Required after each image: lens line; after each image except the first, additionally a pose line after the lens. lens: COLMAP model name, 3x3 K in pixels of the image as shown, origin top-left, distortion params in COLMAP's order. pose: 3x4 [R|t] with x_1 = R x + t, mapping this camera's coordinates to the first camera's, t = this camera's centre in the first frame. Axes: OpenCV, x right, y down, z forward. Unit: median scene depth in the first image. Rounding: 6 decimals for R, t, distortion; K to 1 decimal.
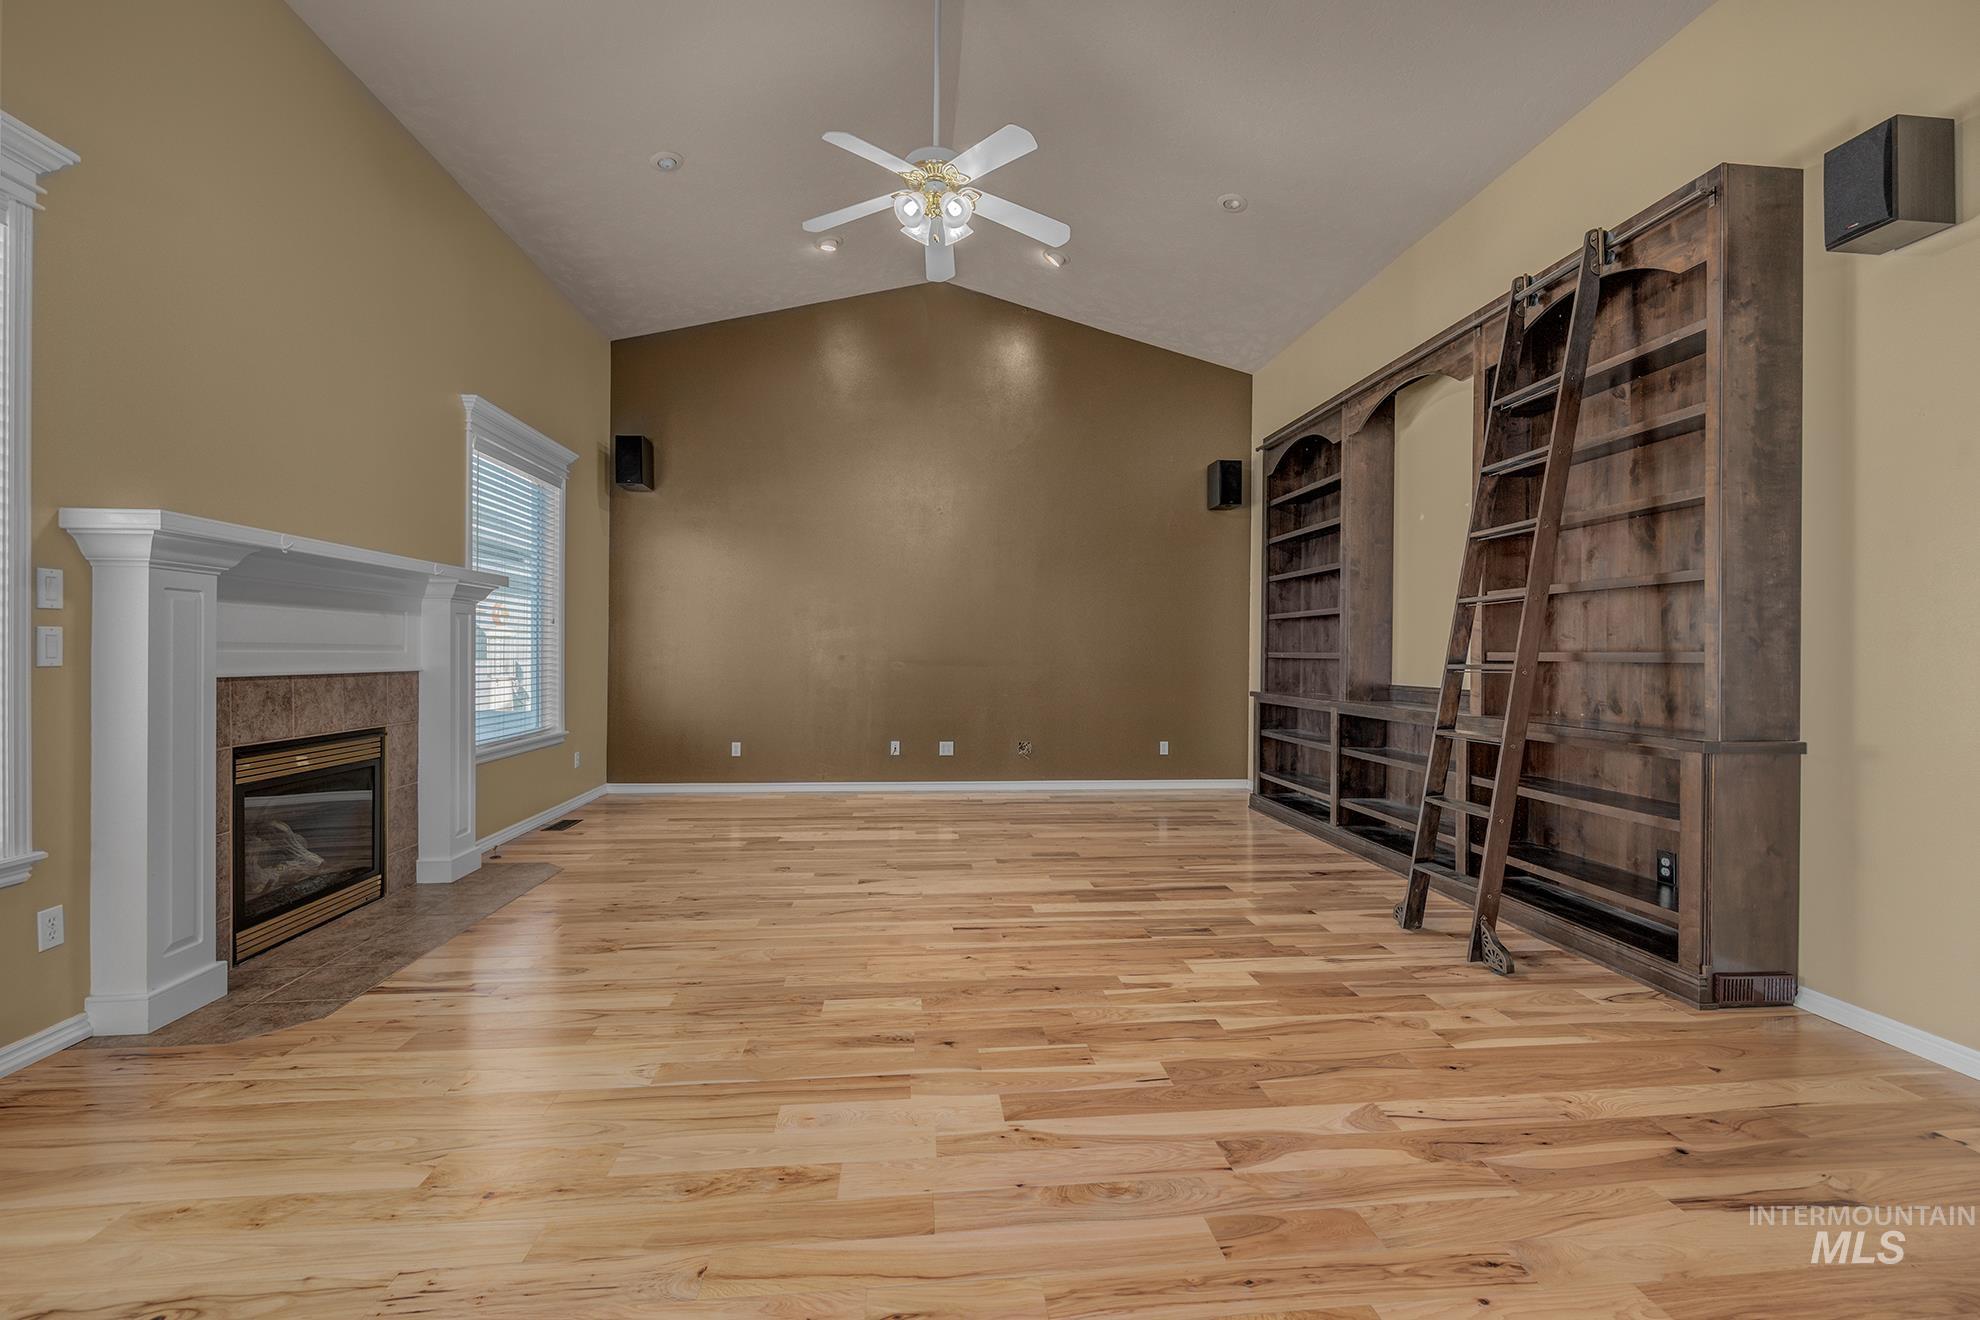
lens RADIAL K [[832.8, 0, 997.1], [0, 832.8, 645.0], [0, 0, 1]] dist [0.005069, -0.000921]
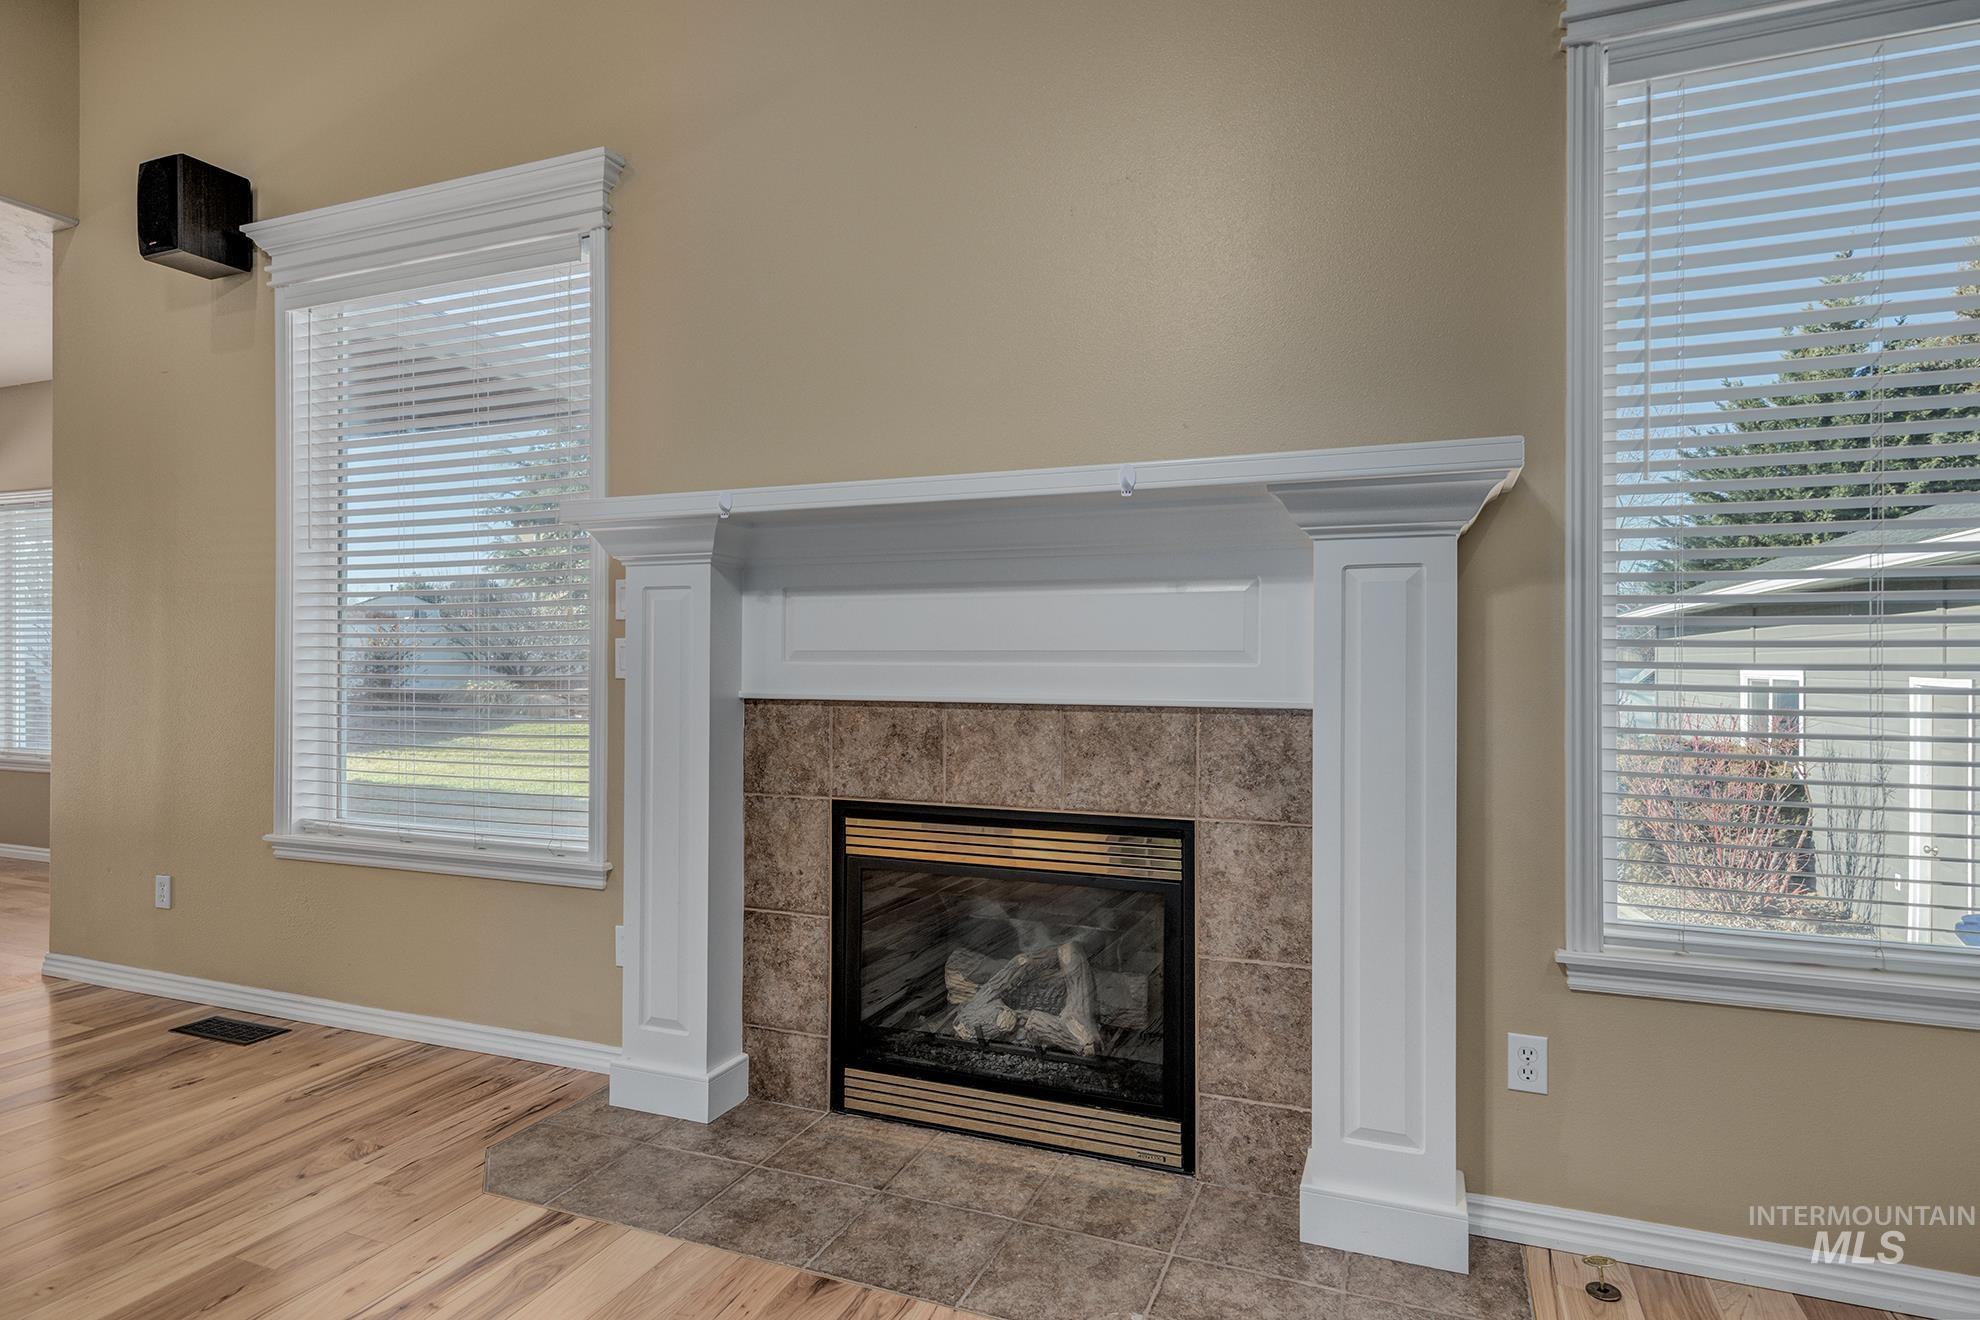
lens RADIAL K [[990.8, 0, 996.7], [0, 990.8, 665.7], [0, 0, 1]] dist [0.001526, 0.000187]
pose [[-0.443613, -0.016296, -0.896070, -0.198741], [-0.000478, 0.999839, -0.017947, 0.022010], [0.896219, -0.007533, -0.443549, 1.356515]]
